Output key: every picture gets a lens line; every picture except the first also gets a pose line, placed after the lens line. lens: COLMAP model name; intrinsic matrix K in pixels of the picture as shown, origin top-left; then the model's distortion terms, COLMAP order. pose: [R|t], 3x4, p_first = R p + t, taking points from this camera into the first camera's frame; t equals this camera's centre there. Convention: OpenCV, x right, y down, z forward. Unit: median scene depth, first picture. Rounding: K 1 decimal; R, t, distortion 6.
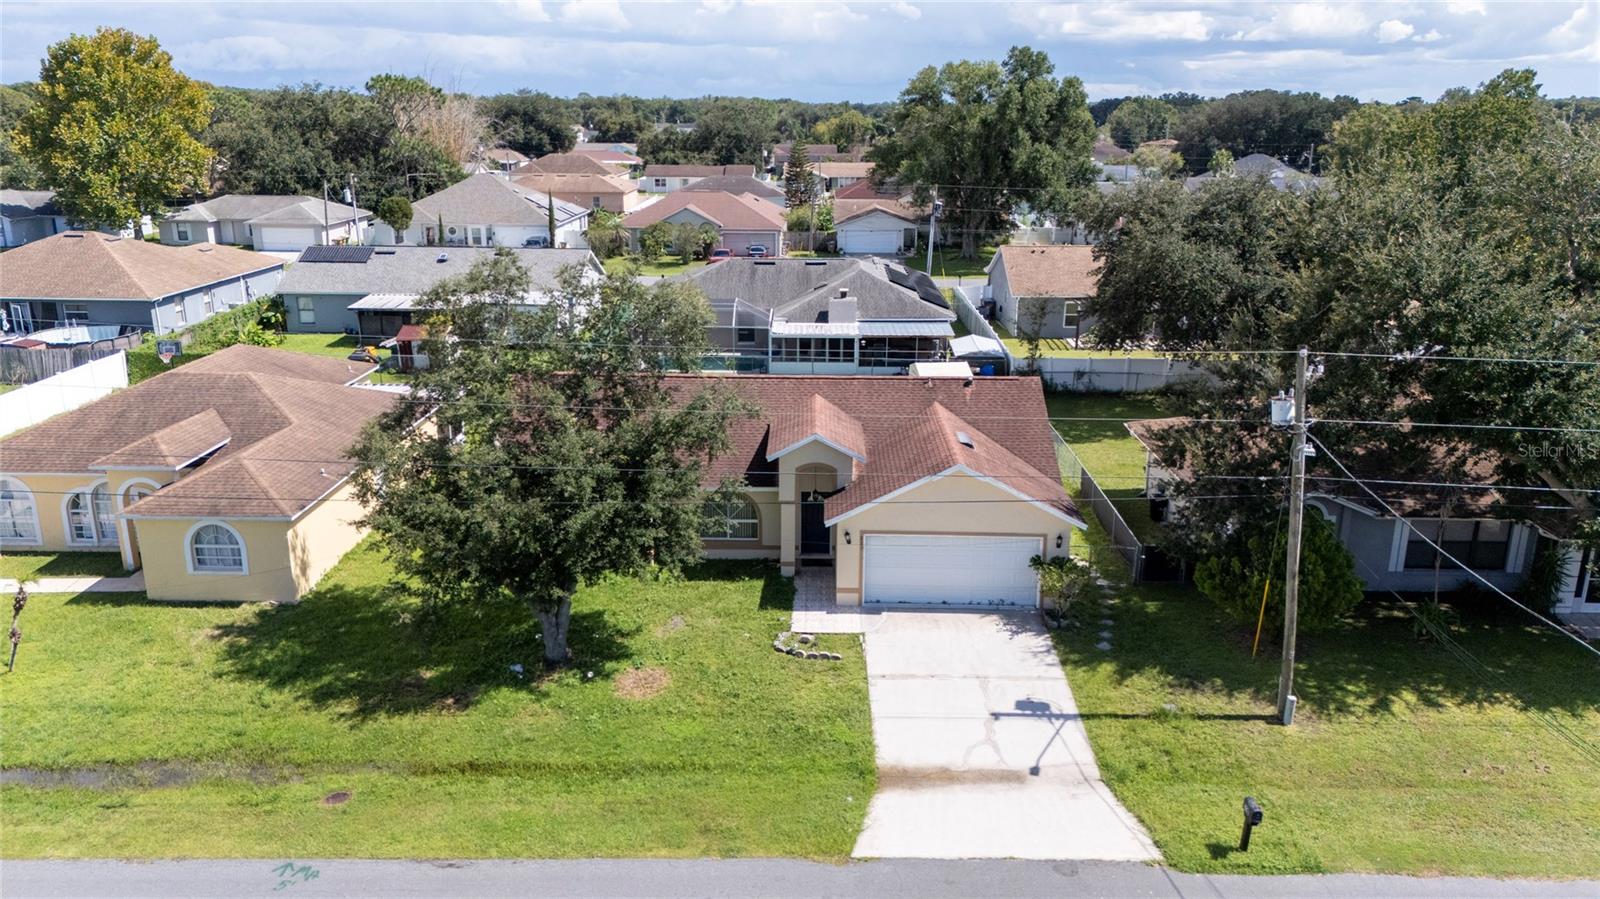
lens RADIAL K [[1178.6, 0, 800.0], [0, 1178.6, 449.5], [0, 0, 1]] dist [0.073089, -0.069913]
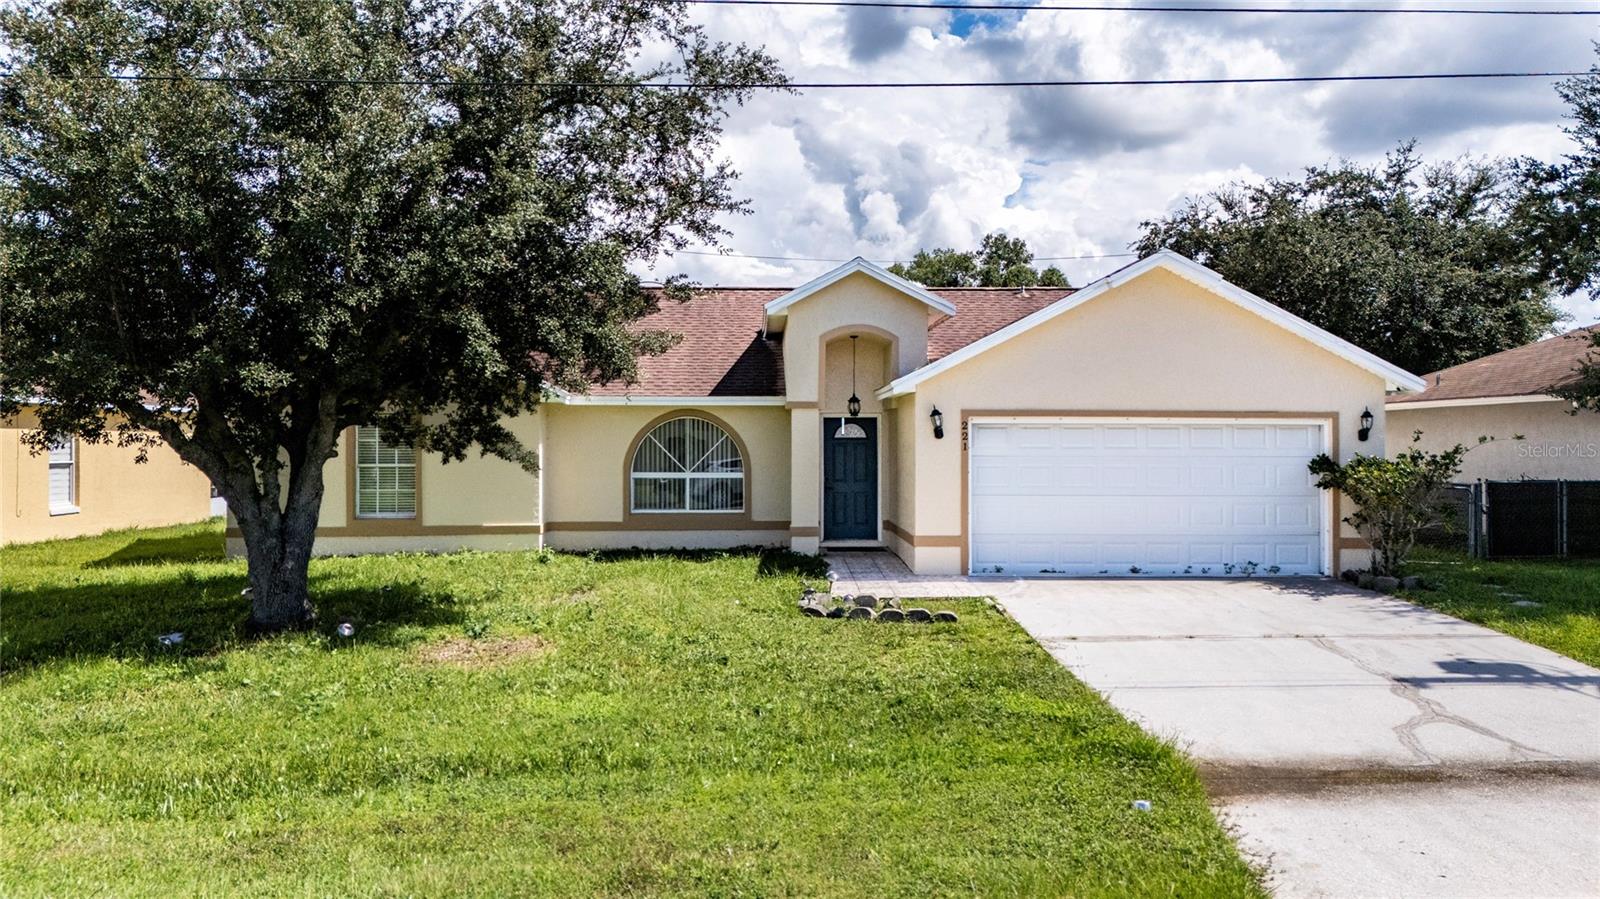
lens RADIAL K [[1178.6, 0, 800.0], [0, 1178.6, 449.5], [0, 0, 1]] dist [0.073089, -0.069913]
pose [[0.998713, -0.006719, 0.050267, -0.041556], [0.020252, 0.961560, -0.273847, 0.220714], [-0.046495, 0.274513, 0.960459, 0.539384]]
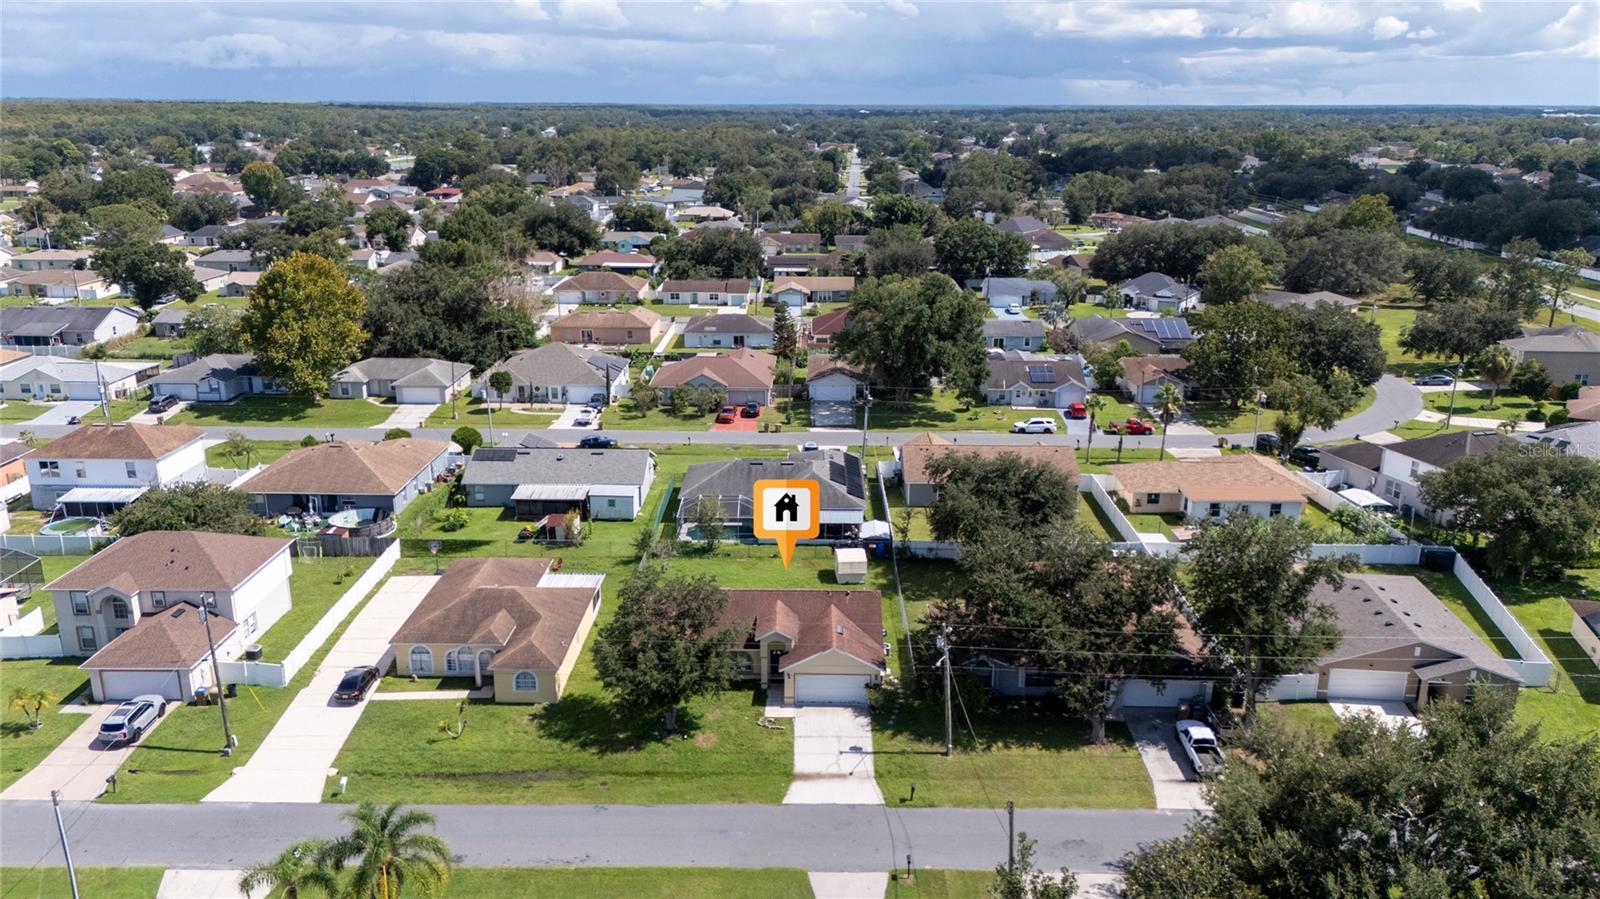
lens RADIAL K [[1172.0, 0, 800.0], [0, 1172.0, 449.5], [0, 0, 1]] dist [0.113529, -0.134468]
pose [[0.999994, -0.001150, 0.003216, 0.057299], [0.001141, 0.999996, 0.002721, -0.397921], [-0.003219, -0.002717, 0.999991, -1.413119]]
